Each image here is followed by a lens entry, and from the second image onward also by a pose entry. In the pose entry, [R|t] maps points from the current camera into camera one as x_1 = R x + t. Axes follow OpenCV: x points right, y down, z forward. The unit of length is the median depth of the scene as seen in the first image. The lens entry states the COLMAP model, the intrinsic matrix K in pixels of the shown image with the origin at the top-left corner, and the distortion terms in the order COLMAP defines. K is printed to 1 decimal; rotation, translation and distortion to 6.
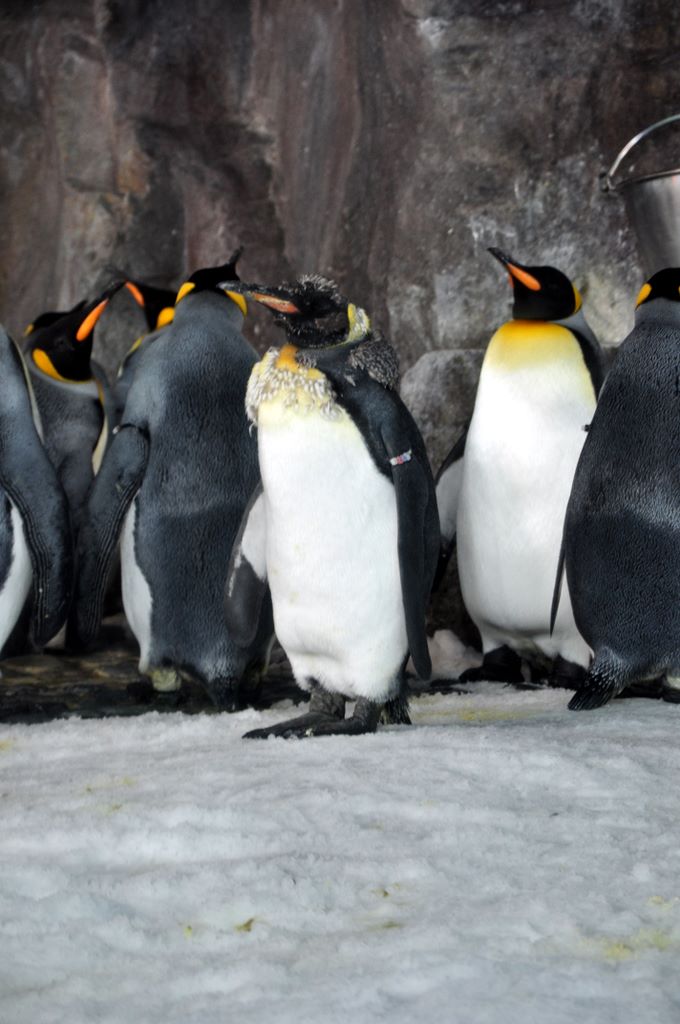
lens RADIAL K [[4465.4, 0, 341.0], [0, 4465.4, 519.1], [0, 0, 1]] dist [1.638462, 0.000000]
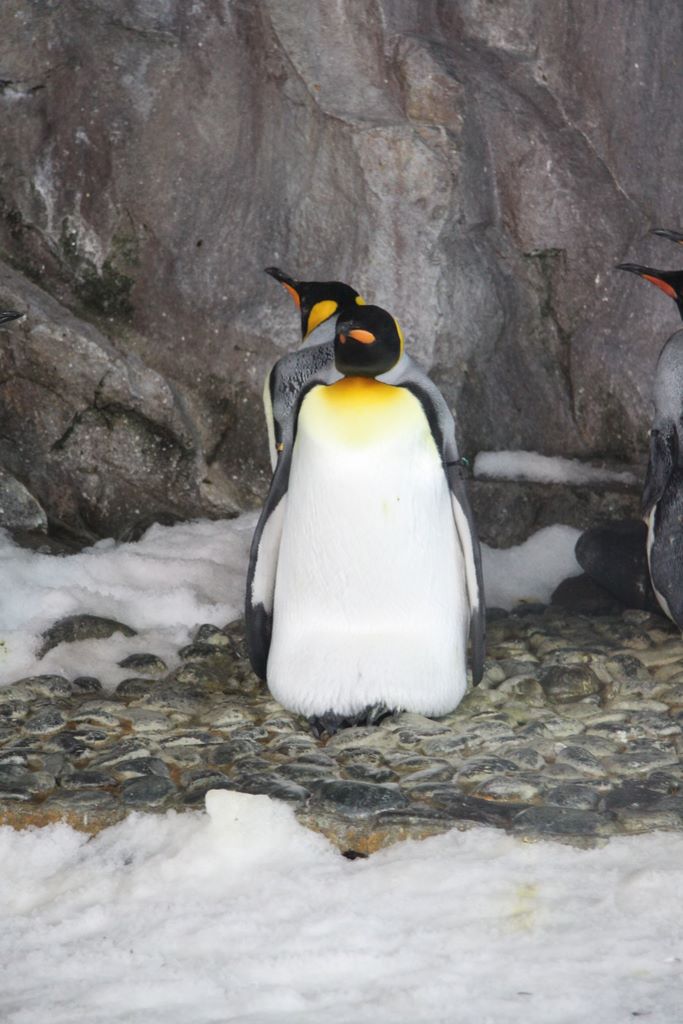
lens RADIAL K [[3801.3, 0, 344.1], [0, 3801.3, 514.8], [0, 0, 1]] dist [0.819959, 0.000000]
pose [[0.862245, -0.076393, 0.500697, -0.469311], [0.056043, 0.996880, 0.055585, -0.044976], [-0.503381, -0.019868, 0.863836, 0.435090]]
